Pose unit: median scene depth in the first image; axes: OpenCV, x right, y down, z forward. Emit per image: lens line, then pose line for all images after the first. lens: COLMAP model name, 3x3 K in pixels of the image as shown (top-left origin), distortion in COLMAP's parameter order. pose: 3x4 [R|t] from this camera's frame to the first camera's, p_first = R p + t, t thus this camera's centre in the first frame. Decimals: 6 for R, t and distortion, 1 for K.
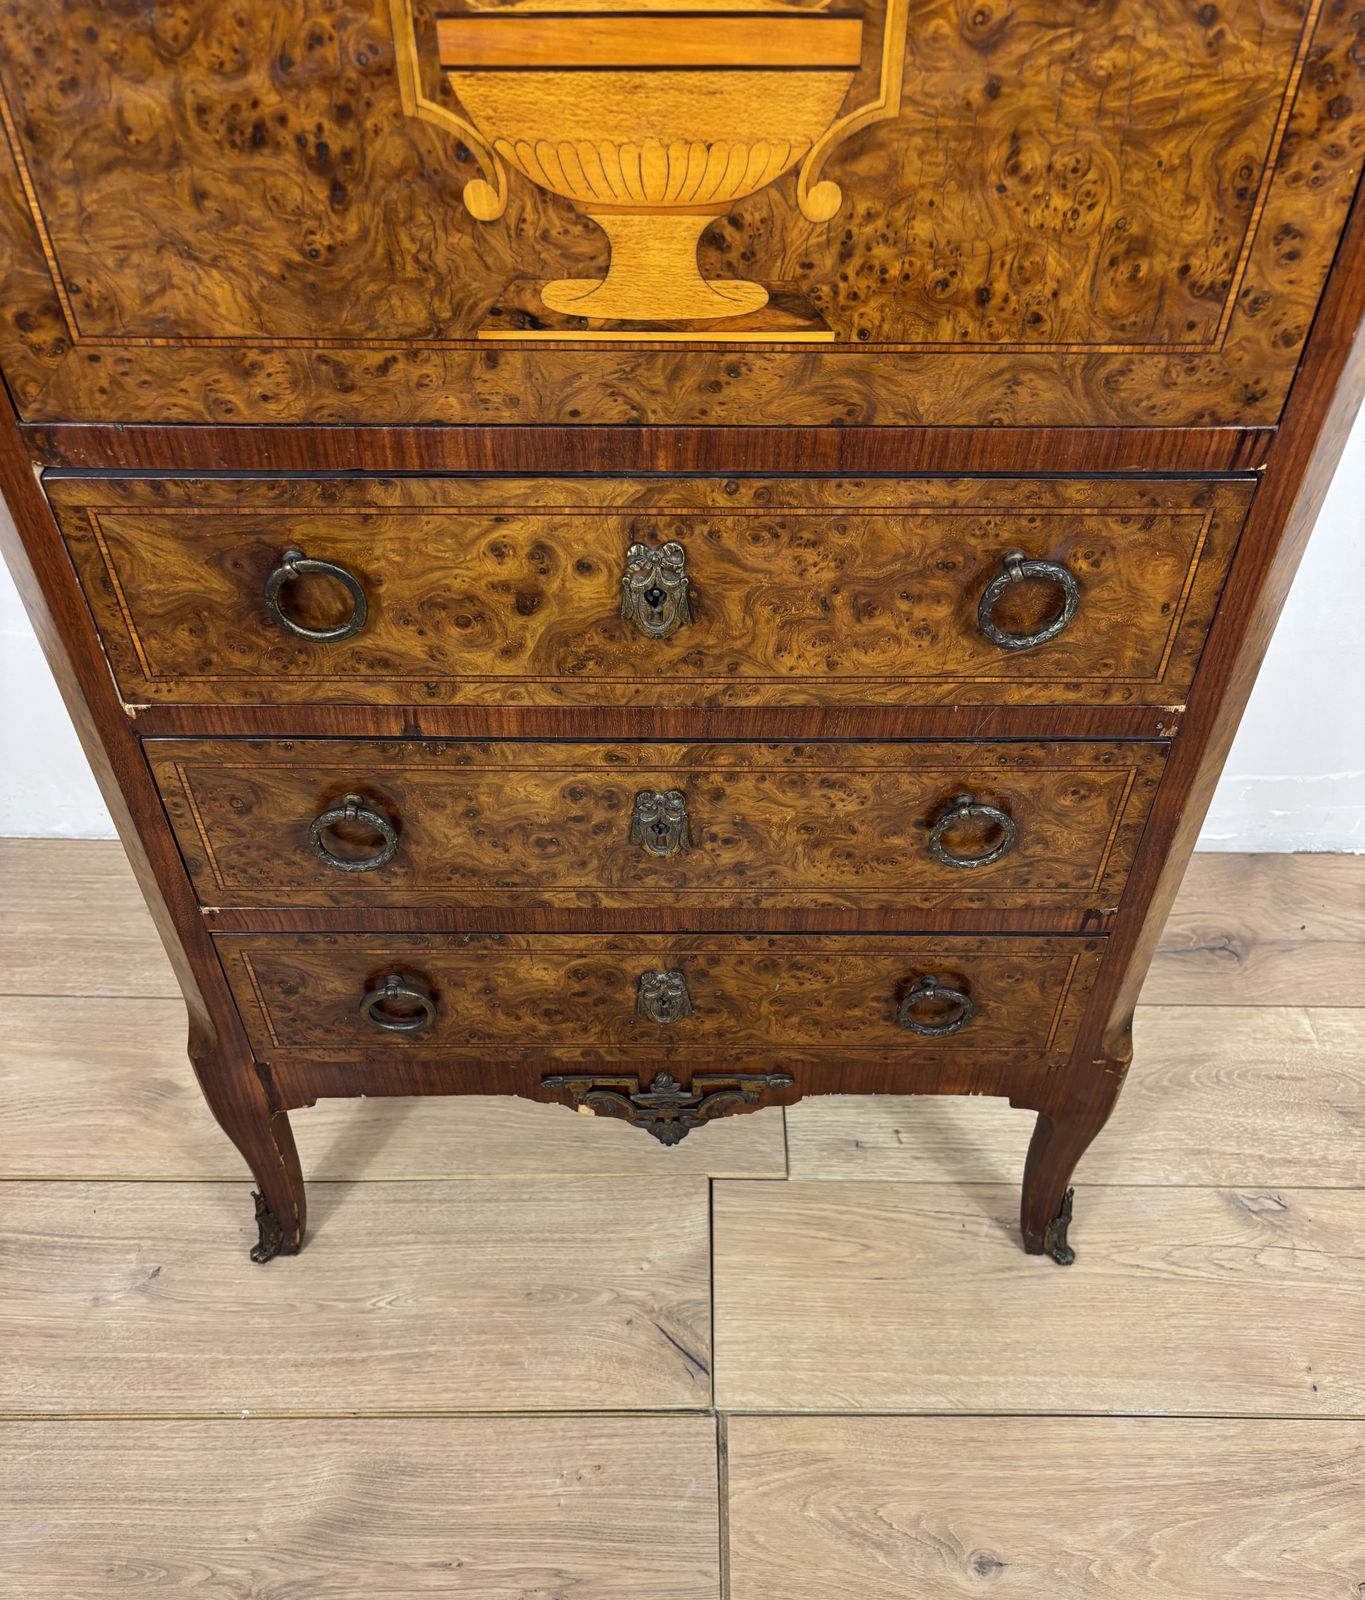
lens RADIAL K [[1395.1, 0, 693.3], [0, 1395.1, 896.0], [0, 0, 1]] dist [0.008001, 0.001981]
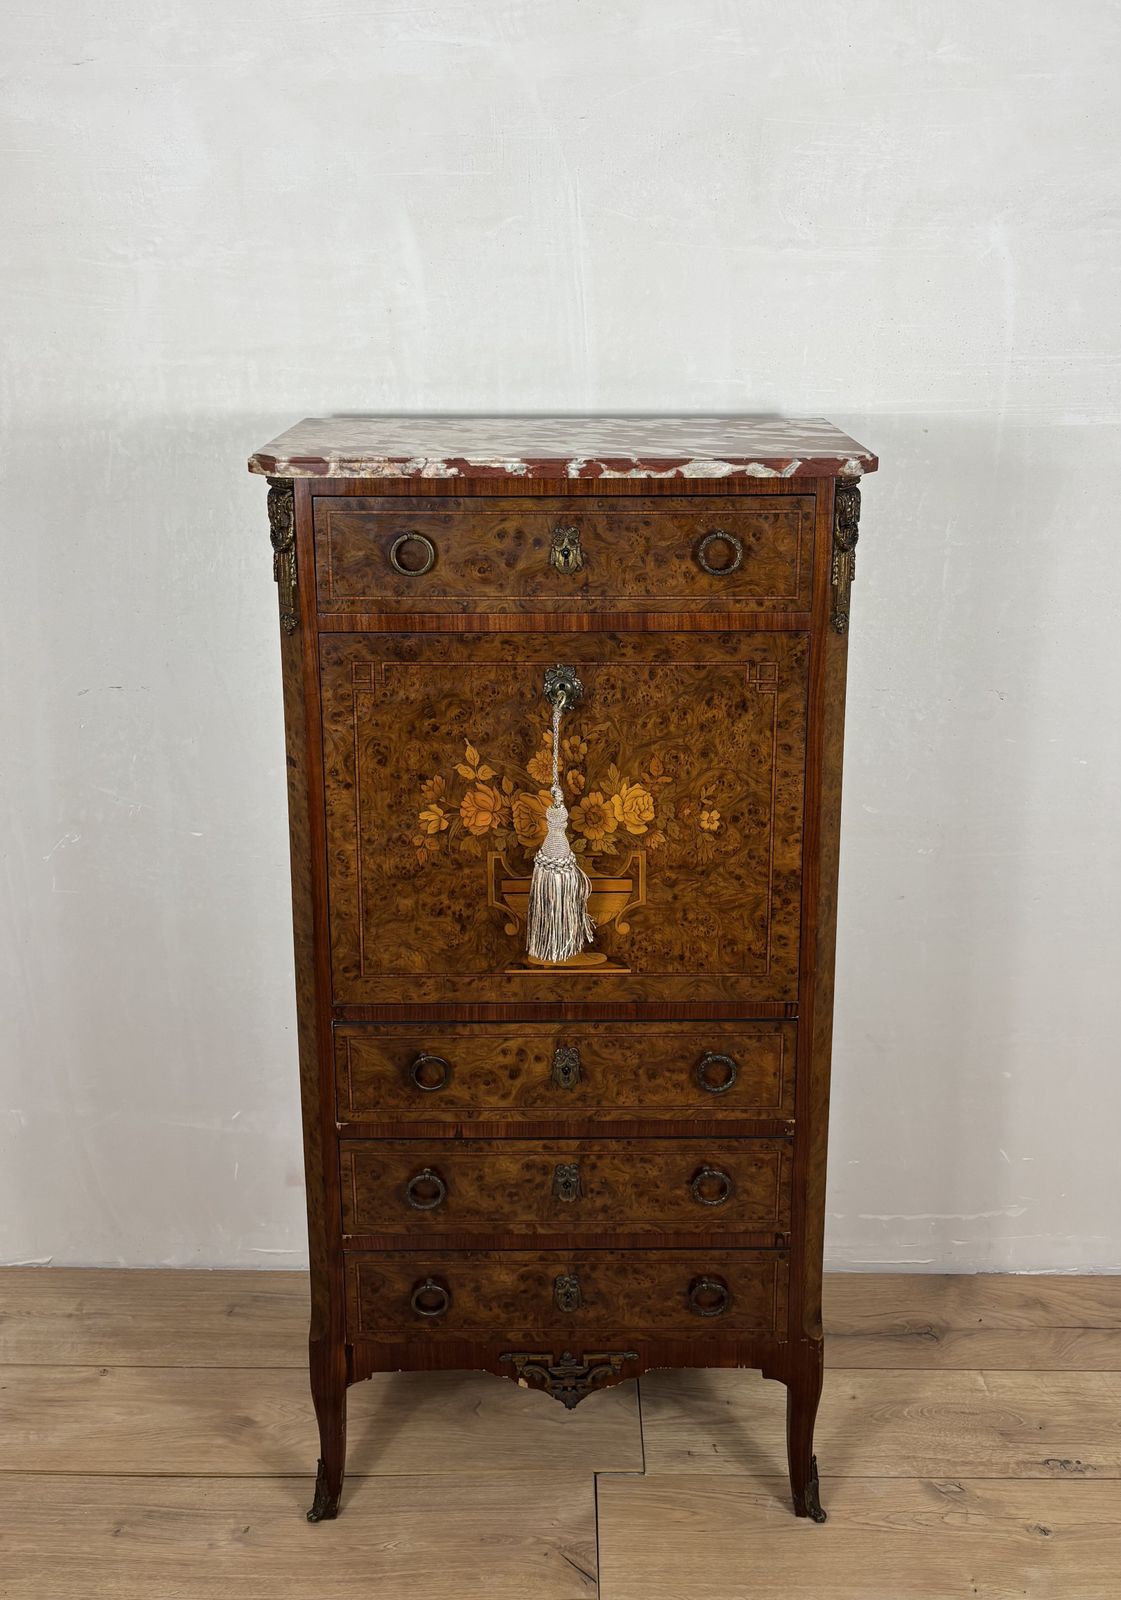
lens RADIAL K [[1541.7, 0, 549.9], [0, 1541.7, 564.8], [0, 0, 1]] dist [-0.002228, 0.000000]
pose [[0.999931, -0.010448, -0.005374, -0.026345], [0.005624, 0.827263, -0.561787, 0.468917], [0.010315, 0.561718, 0.827265, -1.428691]]
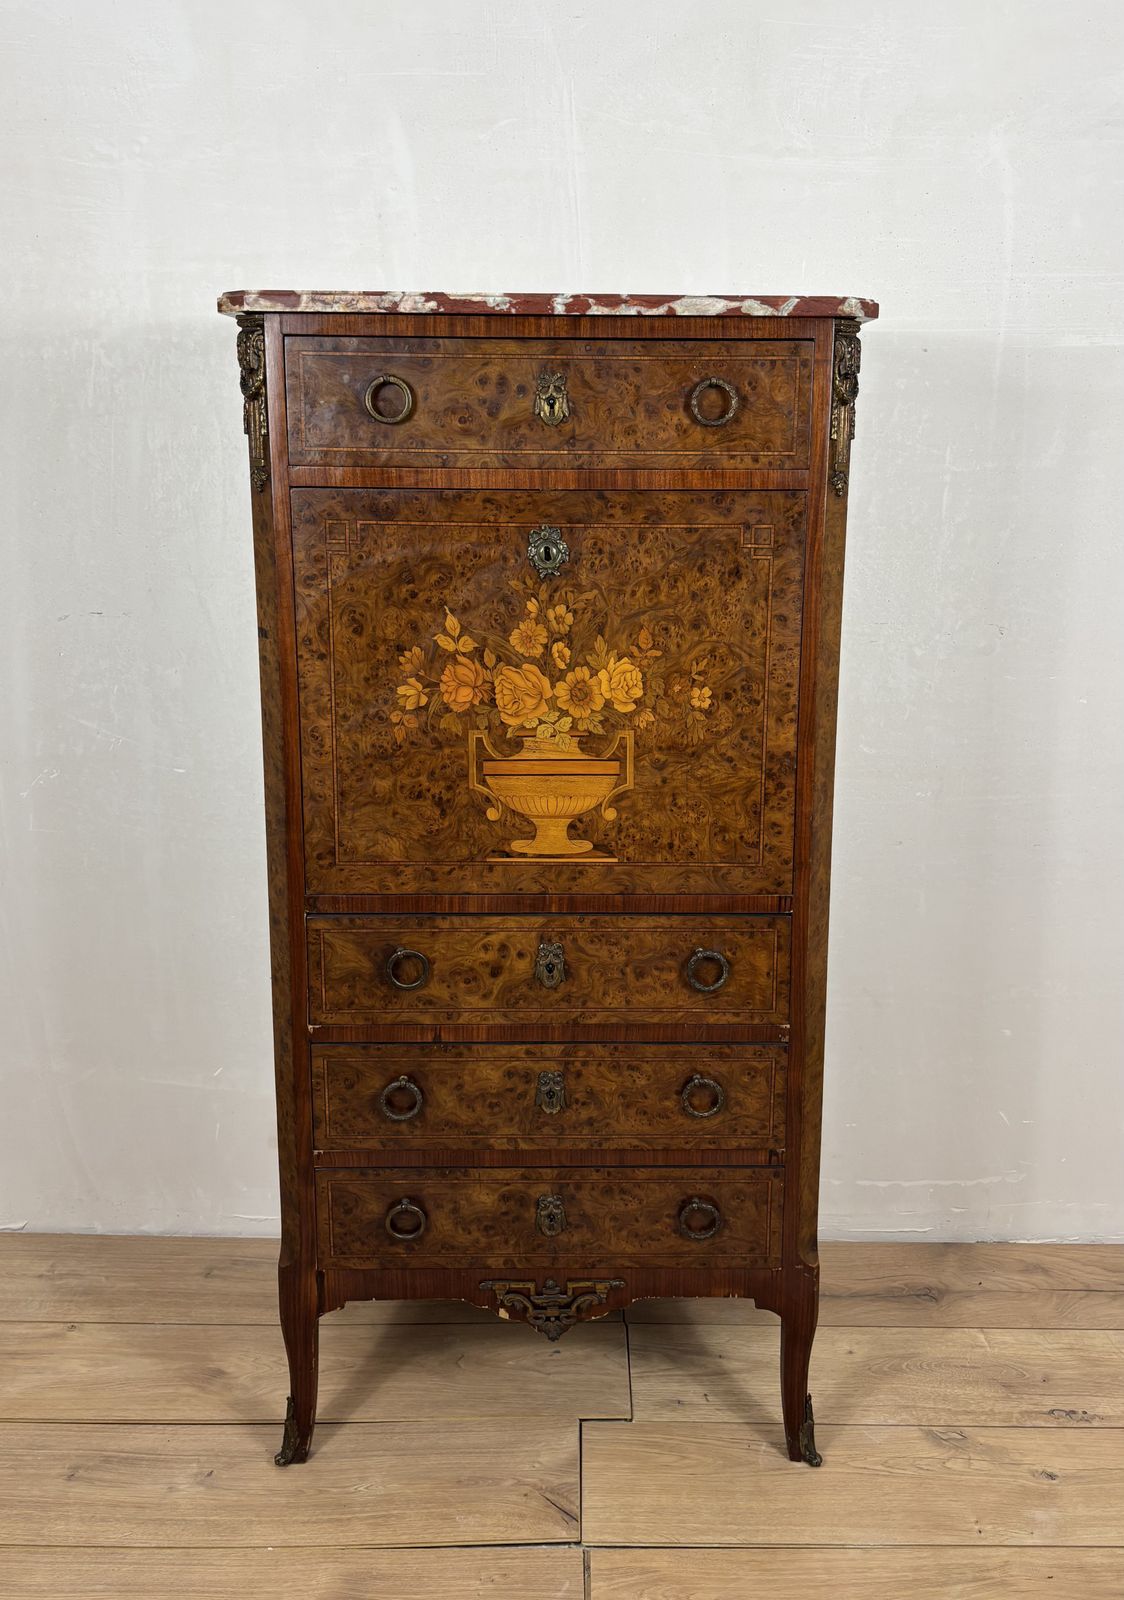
lens RADIAL K [[1398.9, 0, 586.0], [0, 1398.9, 706.4], [0, 0, 1]] dist [0.084703, -0.119480]
pose [[0.999975, -0.002630, 0.006529, 0.015150], [0.005908, 0.817886, -0.575350, 0.641126], [-0.003827, 0.575374, 0.817881, -0.972688]]
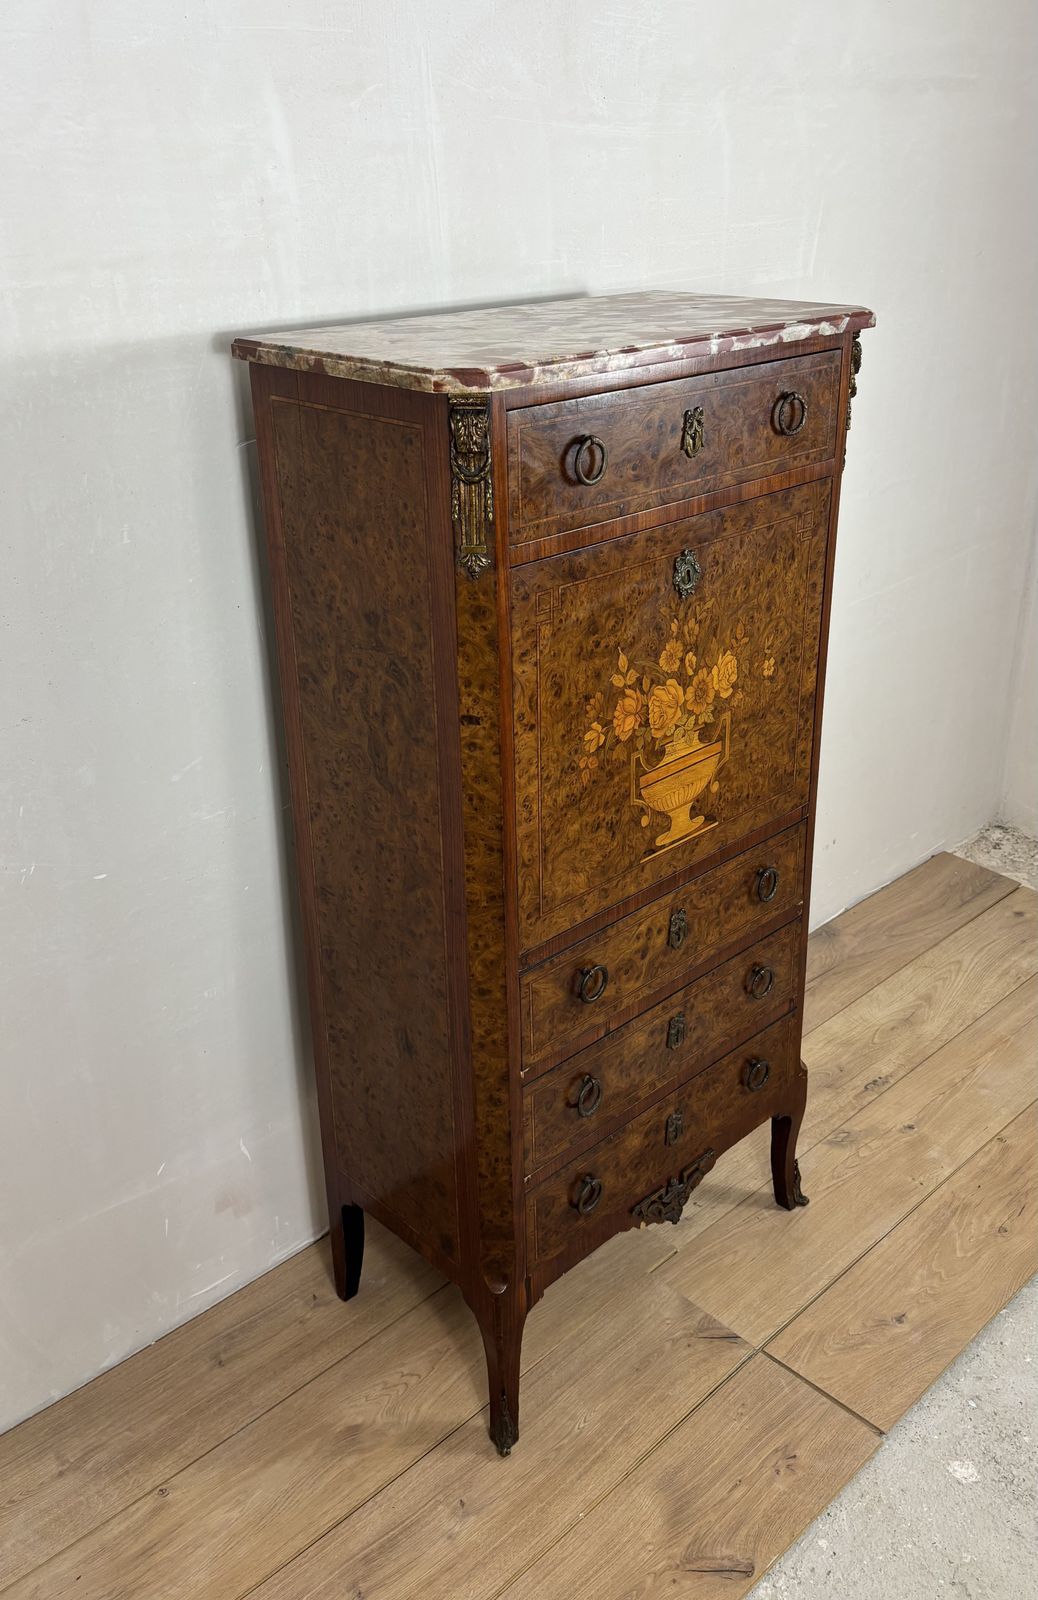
lens RADIAL K [[1376.5, 0, 524.9], [0, 1376.5, 721.0], [0, 0, 1]] dist [0.062754, -0.059351]
pose [[0.725068, -0.283115, 0.627791, -1.431096], [0.515485, 0.827605, -0.222135, -0.092834], [-0.456673, 0.484680, 0.746012, -0.820127]]
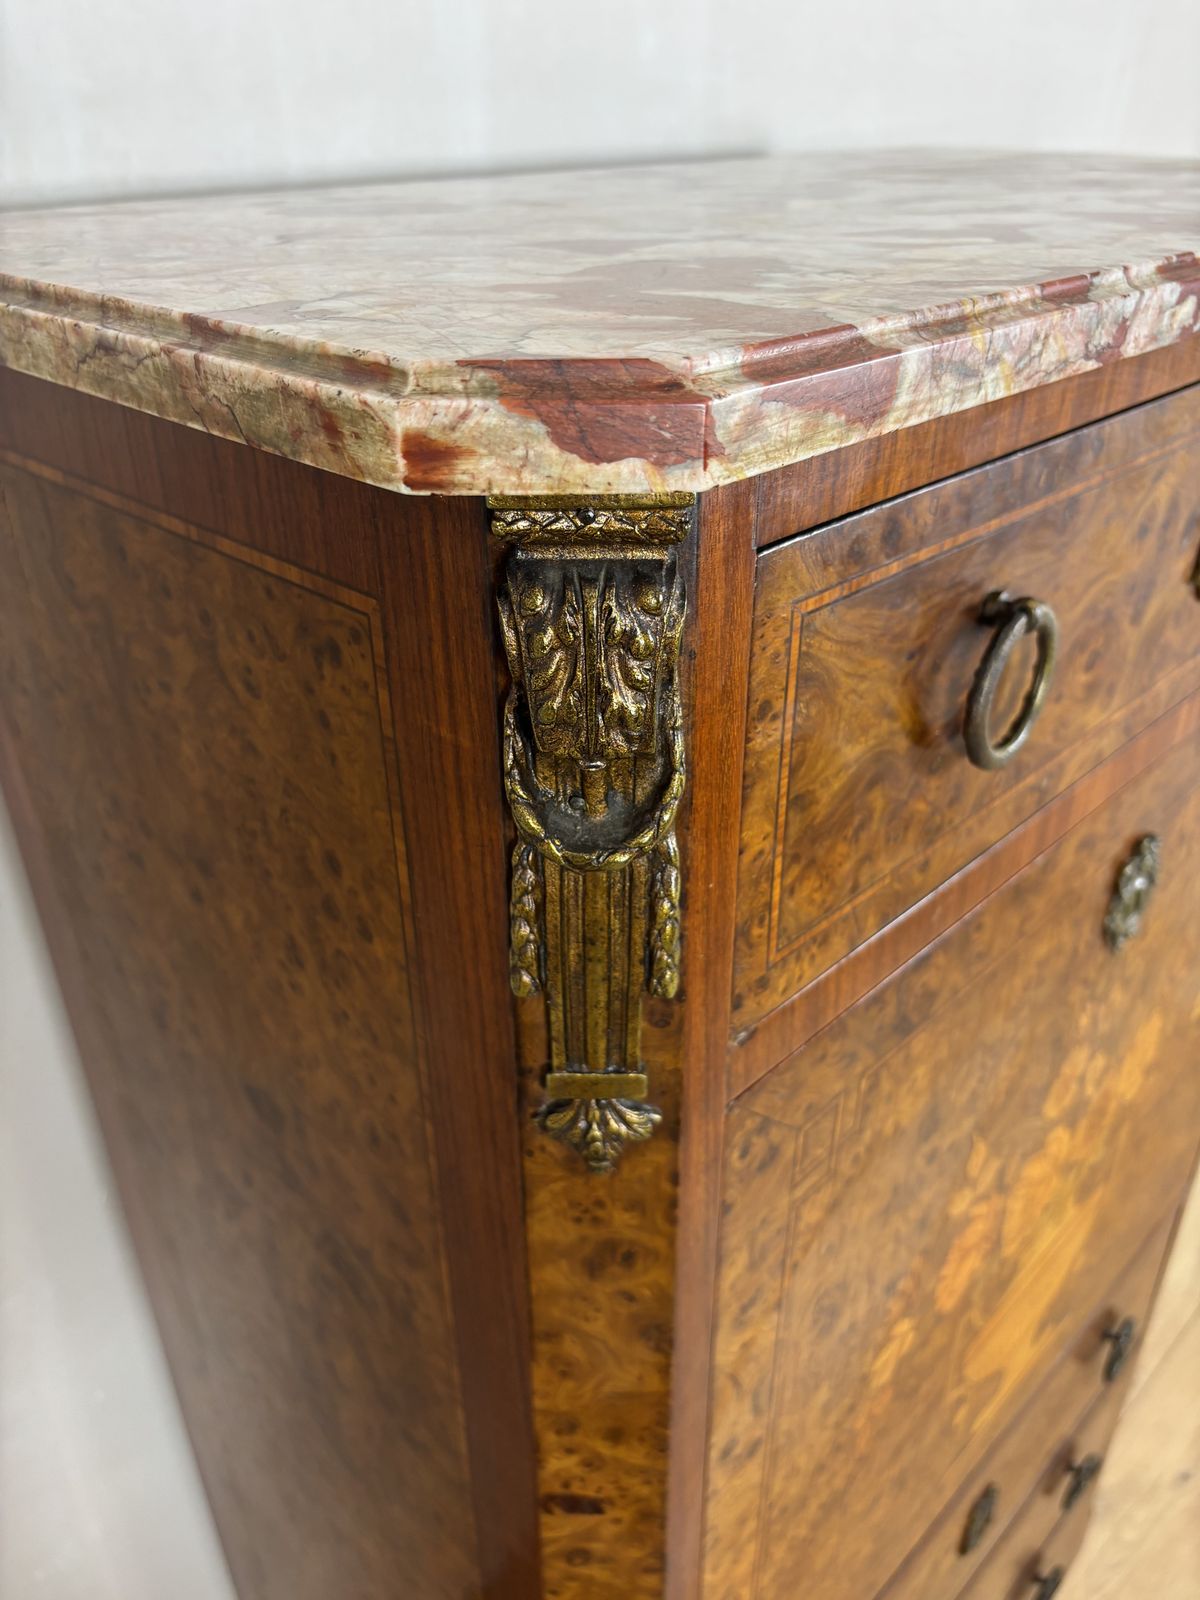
lens RADIAL K [[1256.1, 0, 600.1], [0, 1256.1, 786.5], [0, 0, 1]] dist [-0.015864, 0.003483]
pose [[0.703056, -0.363245, 0.611364, -0.588929], [0.526903, 0.843440, -0.104794, -0.689677], [-0.477583, 0.395805, 0.784381, -0.002401]]
